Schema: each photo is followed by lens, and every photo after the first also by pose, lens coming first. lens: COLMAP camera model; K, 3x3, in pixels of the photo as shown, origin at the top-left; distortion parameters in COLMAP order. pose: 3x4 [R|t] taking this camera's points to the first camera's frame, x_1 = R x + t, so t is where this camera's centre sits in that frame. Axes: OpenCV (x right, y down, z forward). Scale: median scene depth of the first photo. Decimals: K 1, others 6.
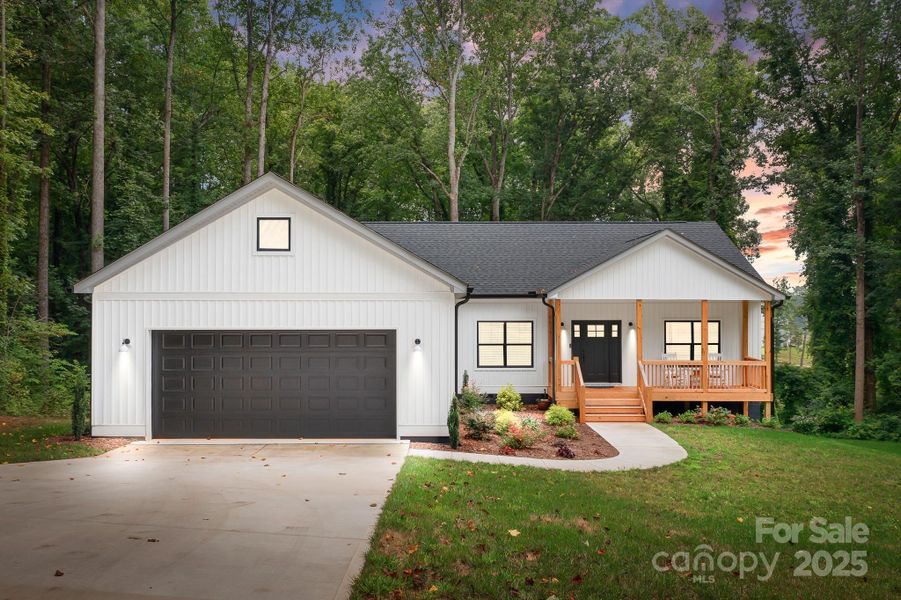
lens RADIAL K [[711.5, 0, 449.6], [0, 711.5, 301.0], [0, 0, 1]] dist [-0.013723, -0.011791]
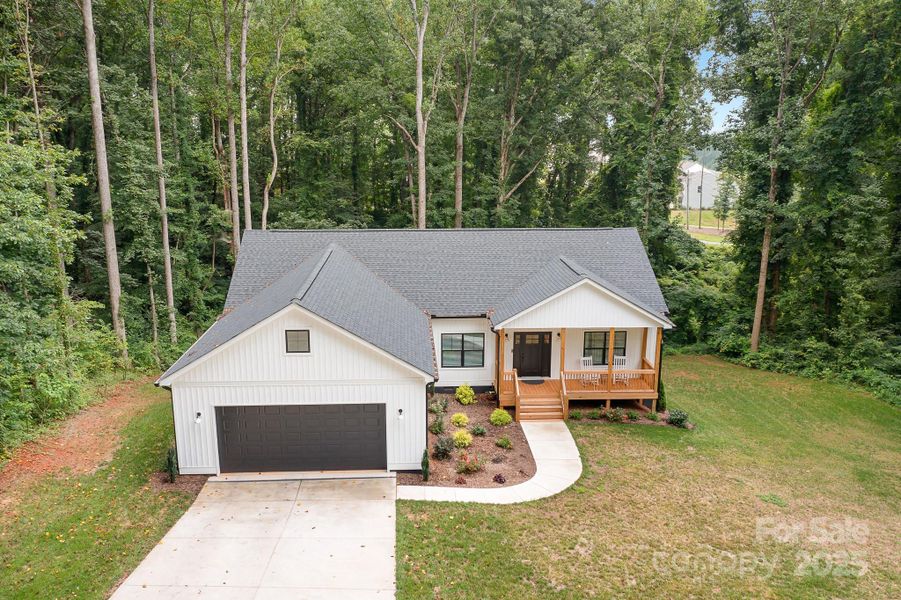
lens RADIAL K [[711.5, 0, 450.0], [0, 711.5, 306.8], [0, 0, 1]] dist [-0.013723, -0.011791]
pose [[0.998772, -0.006473, 0.049108, -0.009855], [-0.005664, 0.969997, 0.243053, -0.359623], [-0.049208, -0.243032, 0.968769, -0.262399]]
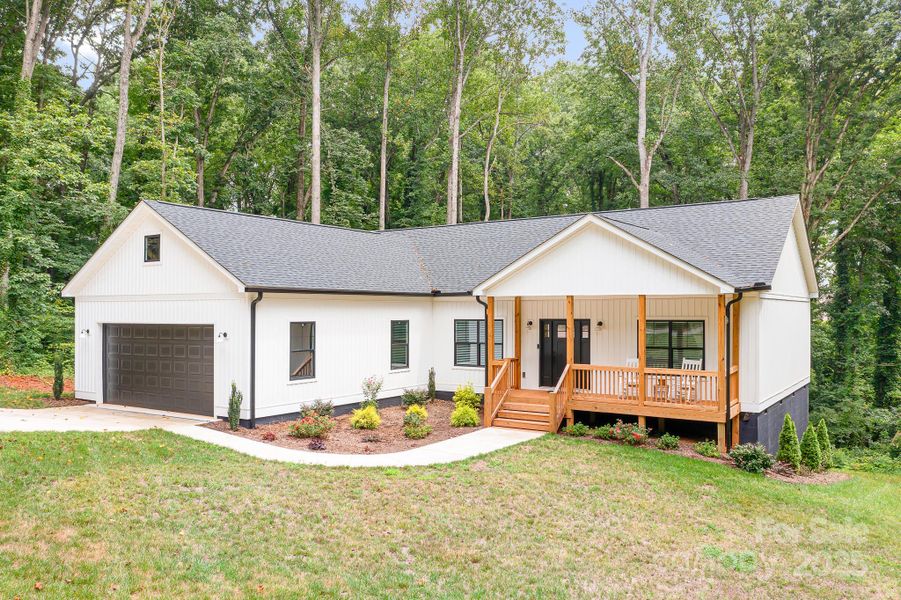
lens RADIAL K [[711.5, 0, 454.4], [0, 711.5, 317.2], [0, 0, 1]] dist [-0.013723, -0.011791]
pose [[0.830453, 0.001796, -0.557085, 0.643343], [0.008390, 0.999841, 0.015729, 0.009764], [0.557025, -0.017736, 0.830306, 0.178901]]
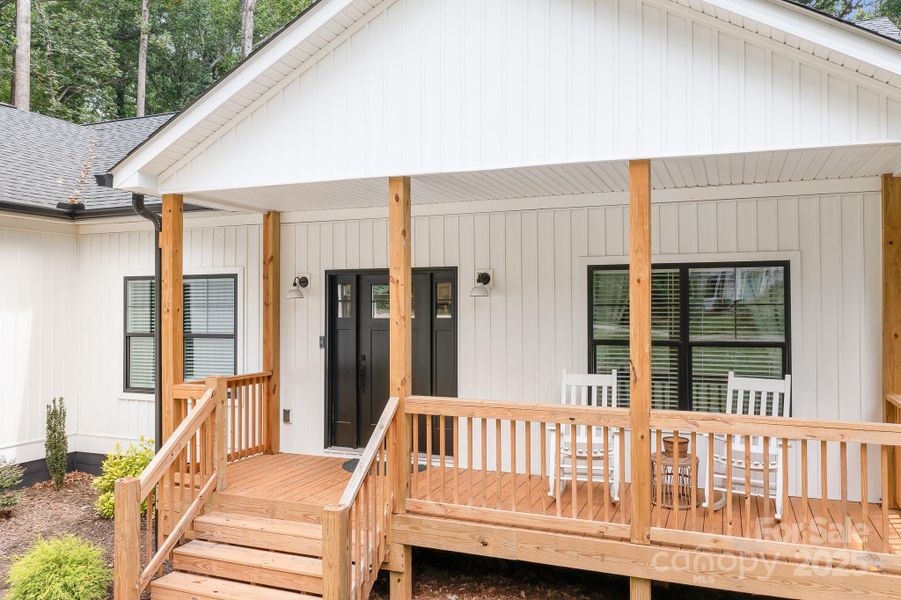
lens RADIAL K [[711.5, 0, 444.6], [0, 711.5, 301.3], [0, 0, 1]] dist [-0.013723, -0.011791]
pose [[0.924512, -0.005543, -0.381111, 0.389928], [0.004773, 0.999984, -0.002964, 0.047132], [0.381122, 0.000921, 0.924524, 0.747679]]
